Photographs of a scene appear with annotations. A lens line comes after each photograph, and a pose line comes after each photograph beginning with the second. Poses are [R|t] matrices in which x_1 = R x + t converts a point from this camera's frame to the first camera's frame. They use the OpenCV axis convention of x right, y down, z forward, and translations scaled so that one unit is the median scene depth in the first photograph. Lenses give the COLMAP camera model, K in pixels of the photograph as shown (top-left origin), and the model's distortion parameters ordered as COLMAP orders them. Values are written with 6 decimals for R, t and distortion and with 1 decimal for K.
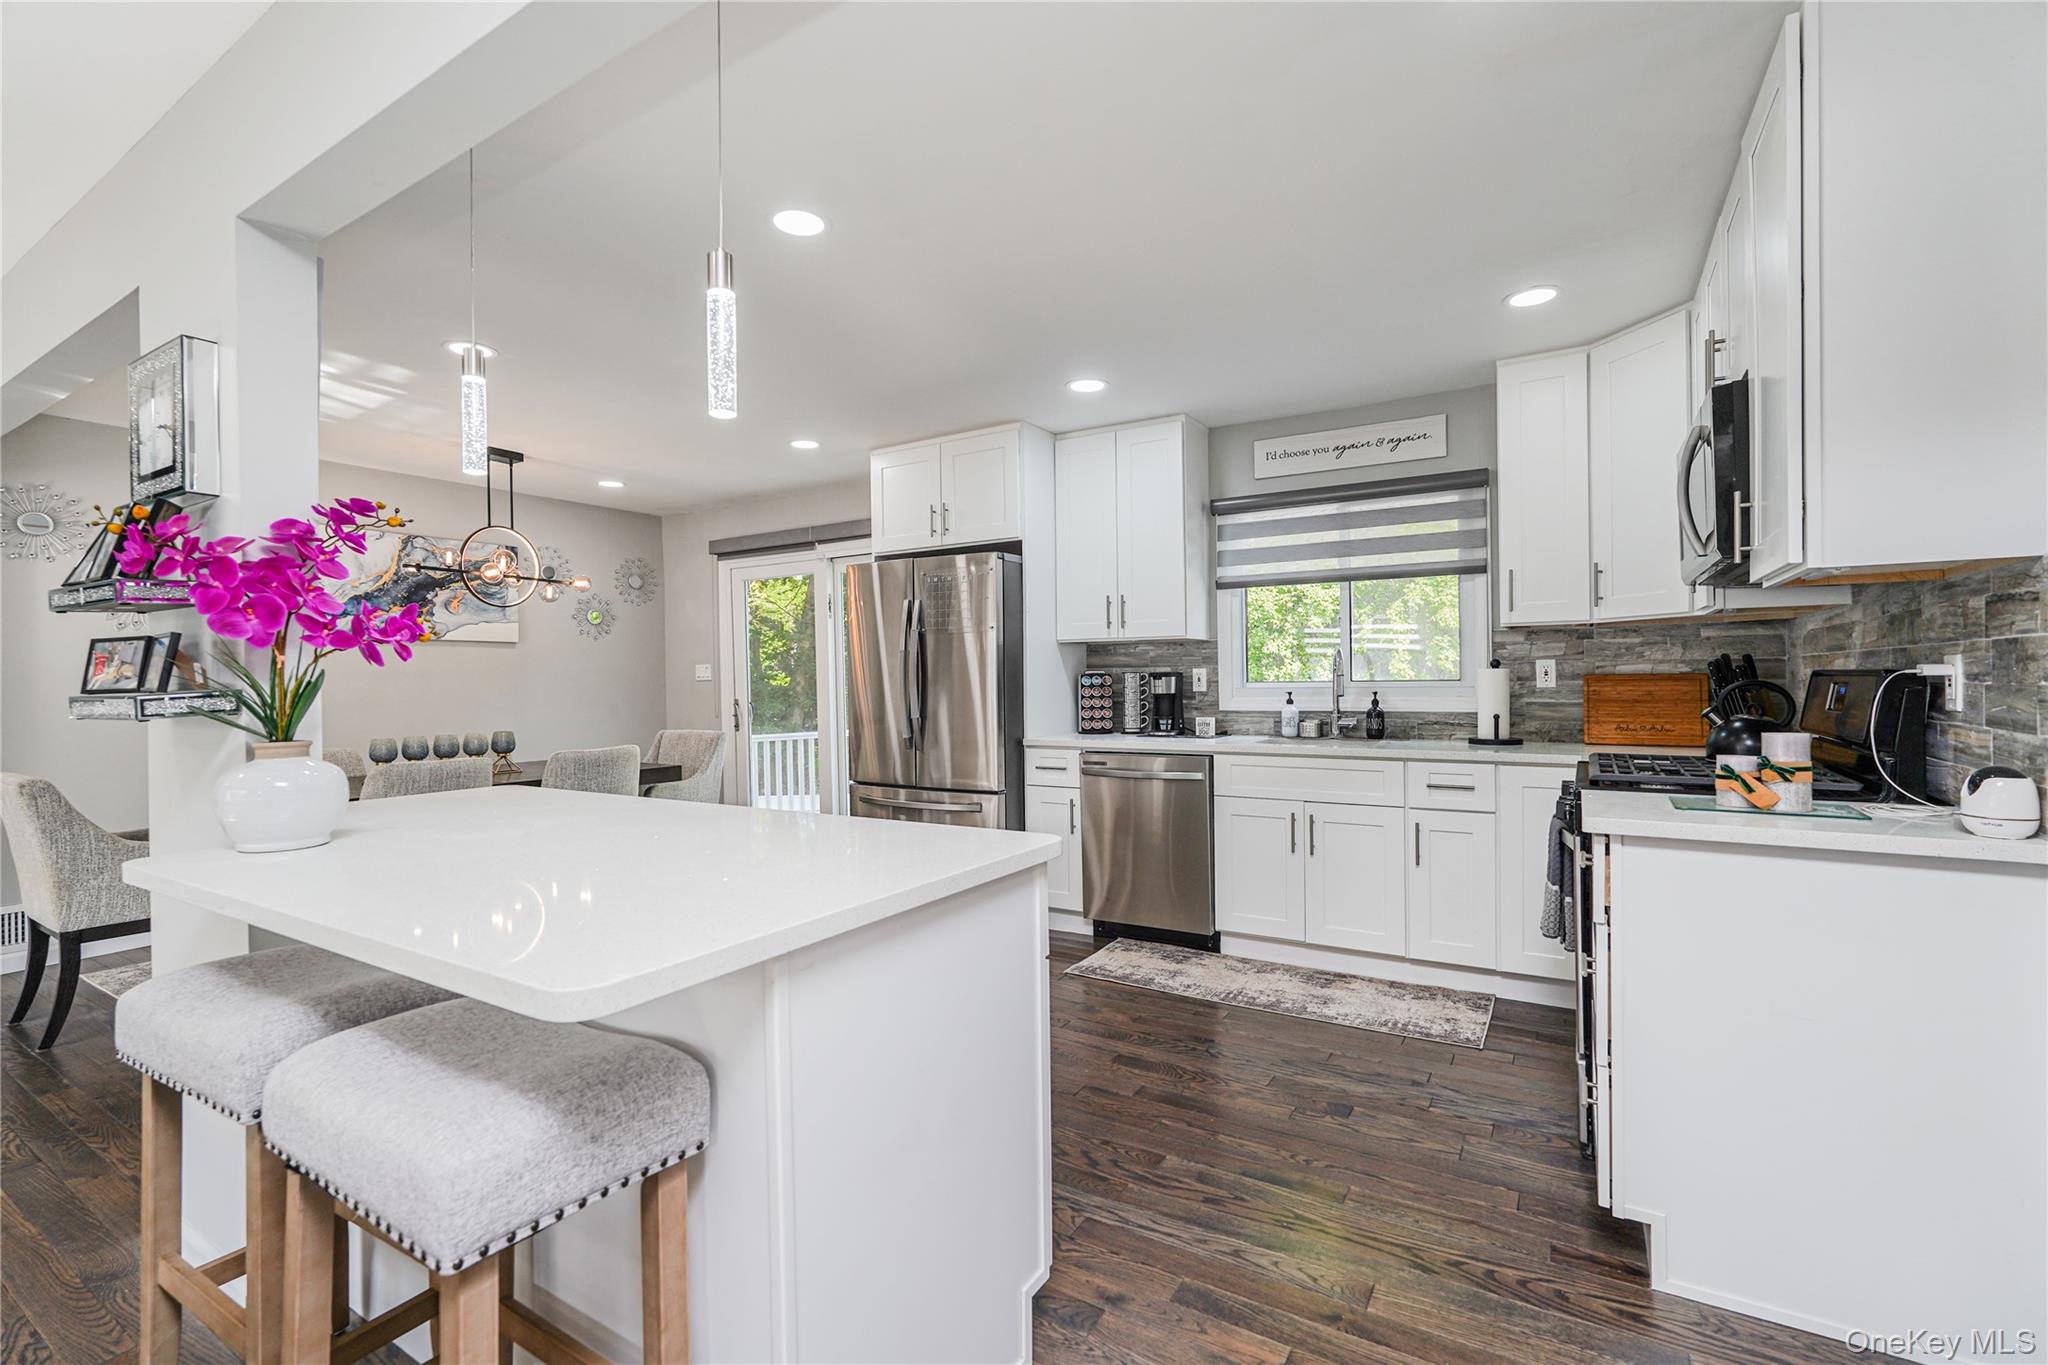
lens RADIAL K [[905.7, 0, 1022.8], [0, 905.7, 679.6], [0, 0, 1]] dist [-0.021161, 0.010415]
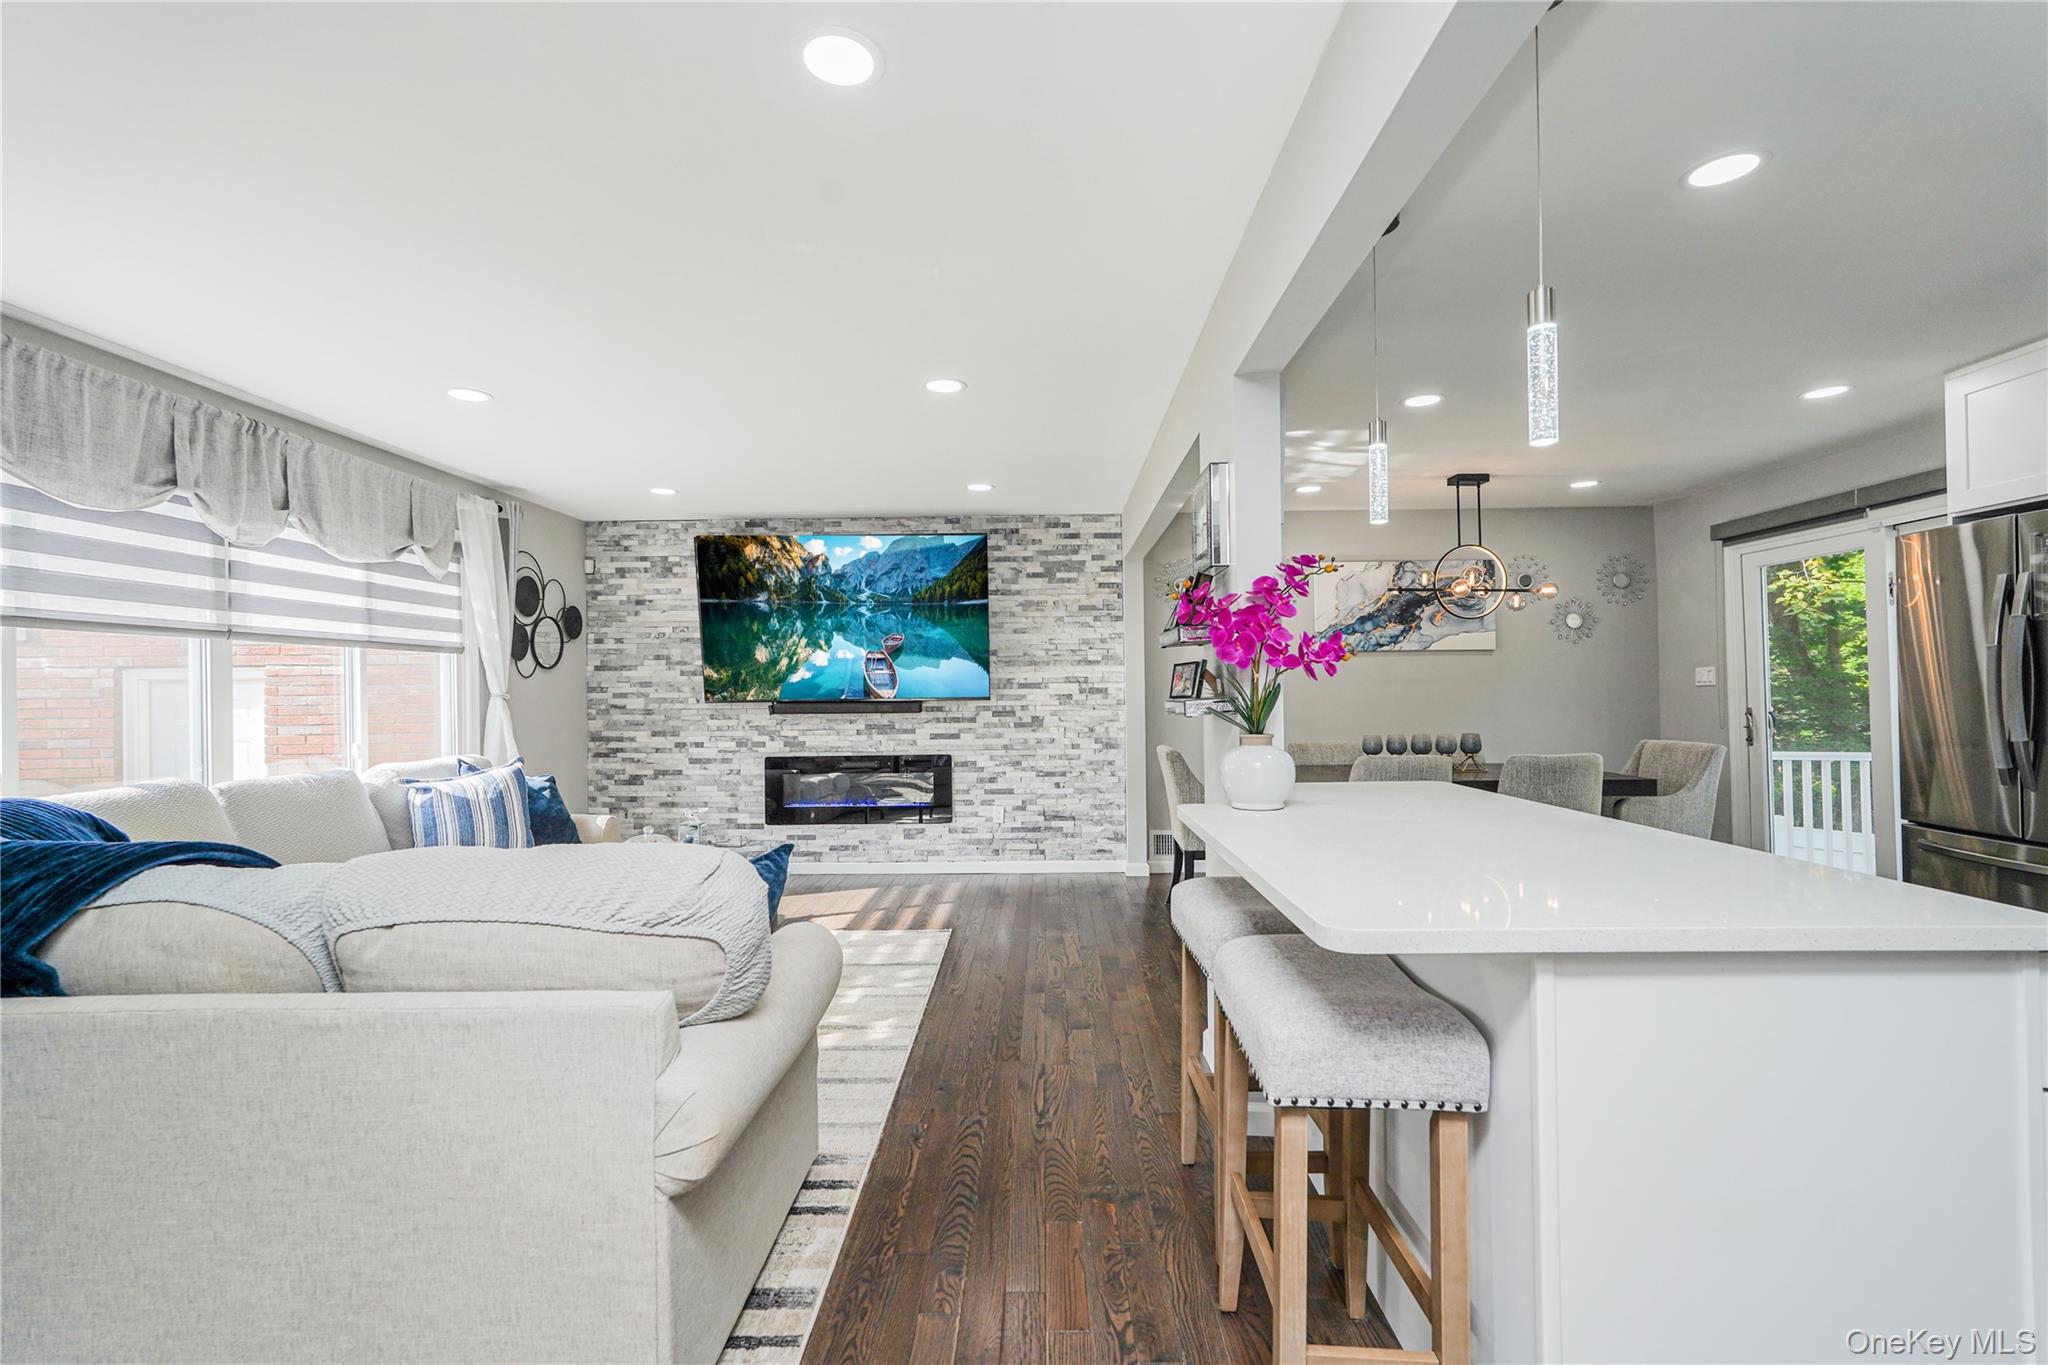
lens RADIAL K [[905.7, 0, 1026.0], [0, 905.7, 686.5], [0, 0, 1]] dist [-0.021161, 0.010415]
pose [[0.511780, 0.001767, -0.859115, 0.090611], [0.003077, 0.999988, 0.003890, -0.005477], [0.859111, -0.004635, 0.511768, -0.019865]]
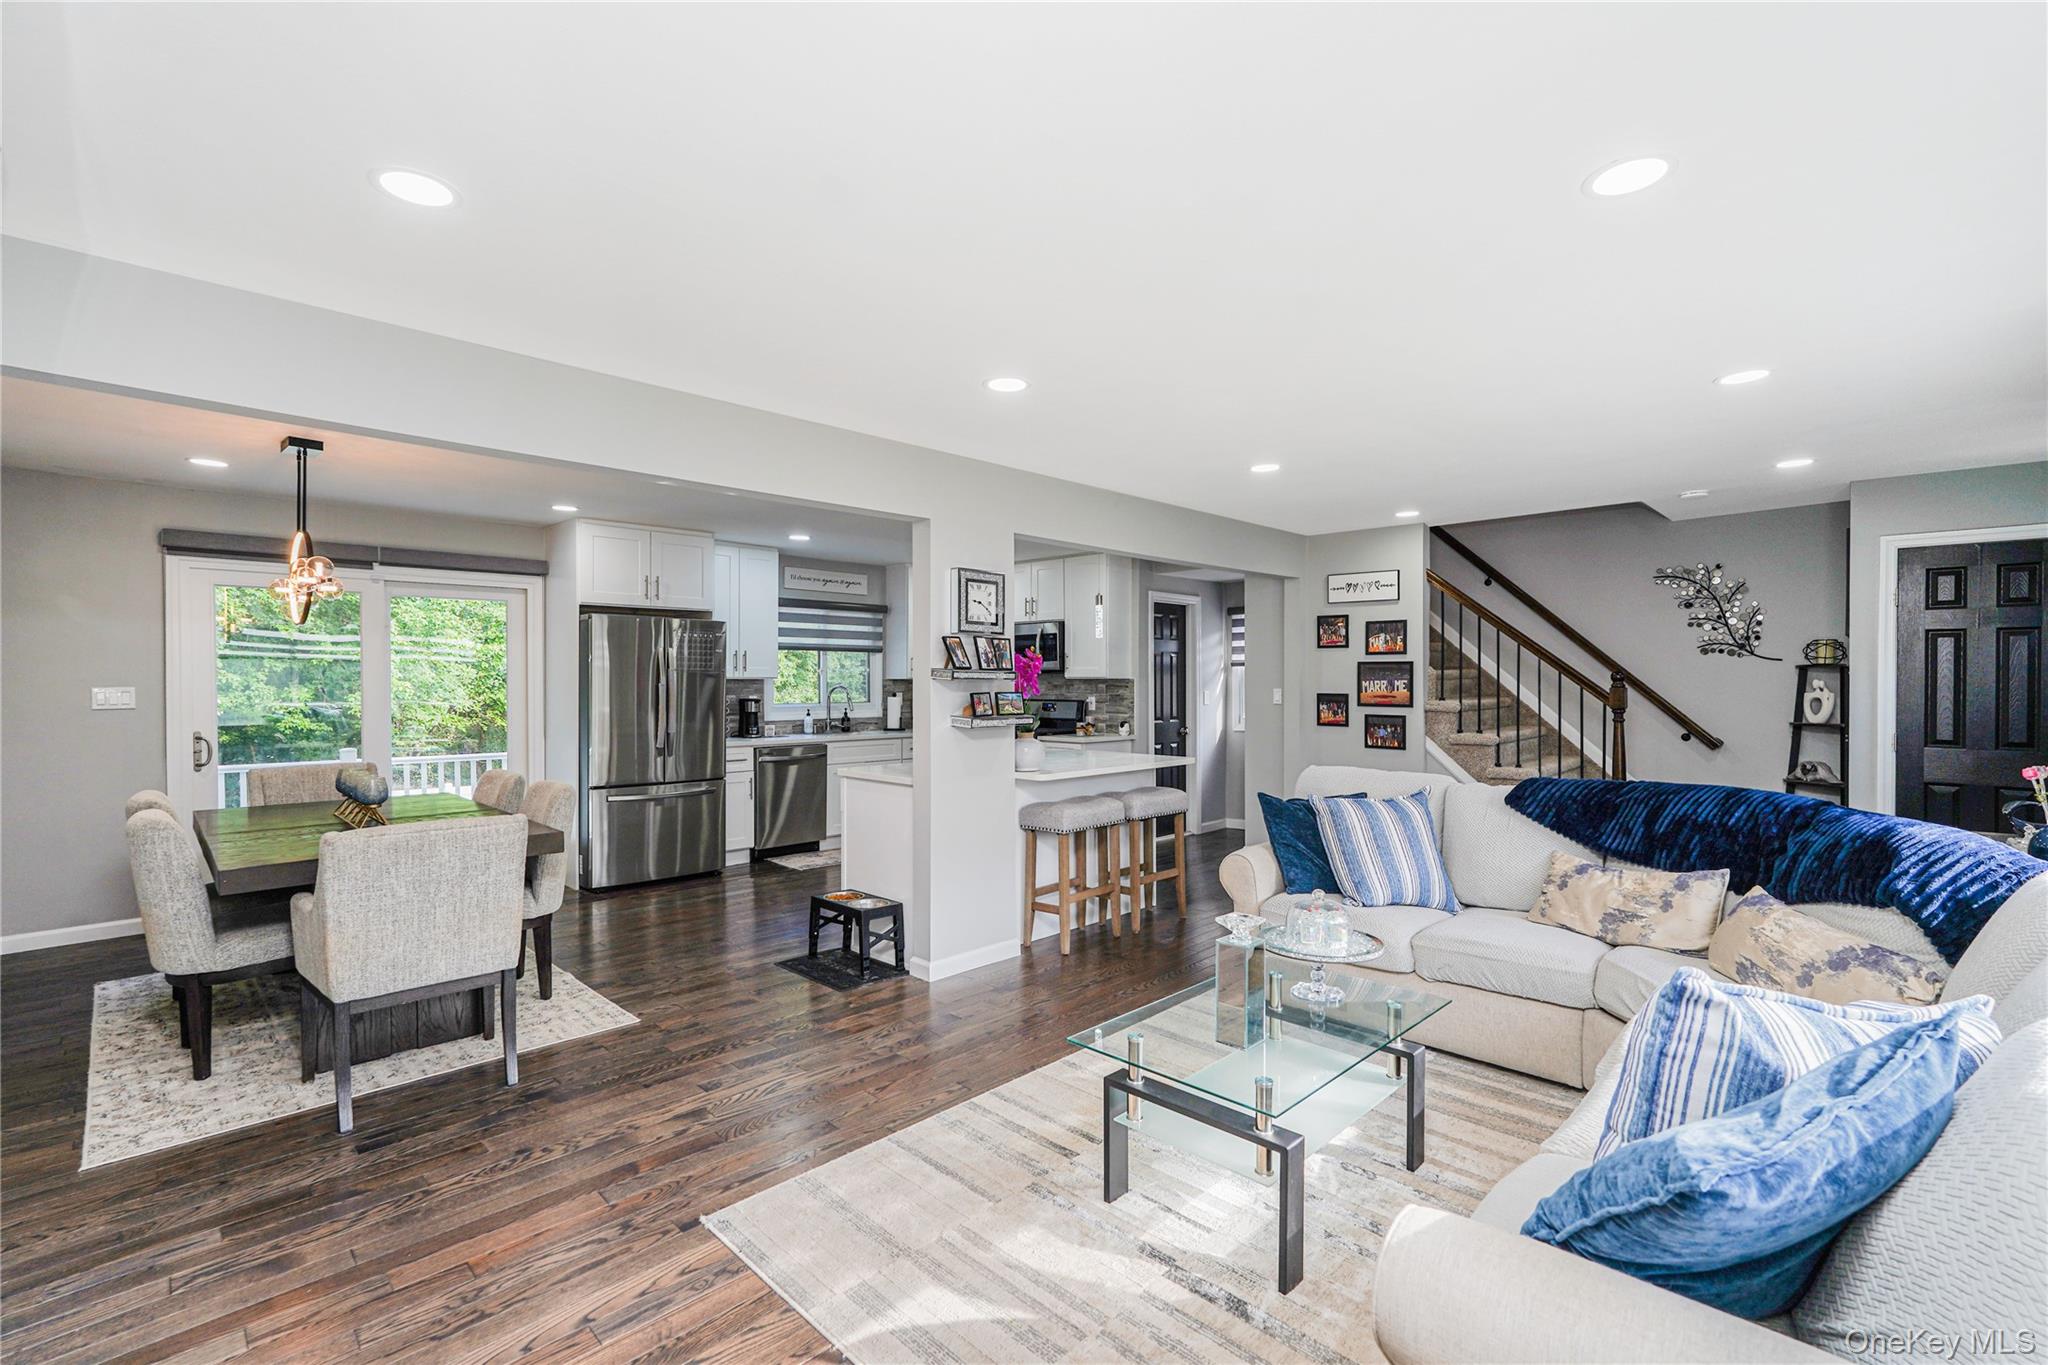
lens RADIAL K [[905.7, 0, 1025.4], [0, 905.7, 670.2], [0, 0, 1]] dist [-0.021161, 0.010415]
pose [[0.225598, 0.023461, 0.973938, -1.404898], [-0.001449, 0.999717, -0.023746, -0.022485], [-0.974219, 0.003945, 0.225568, 0.153007]]
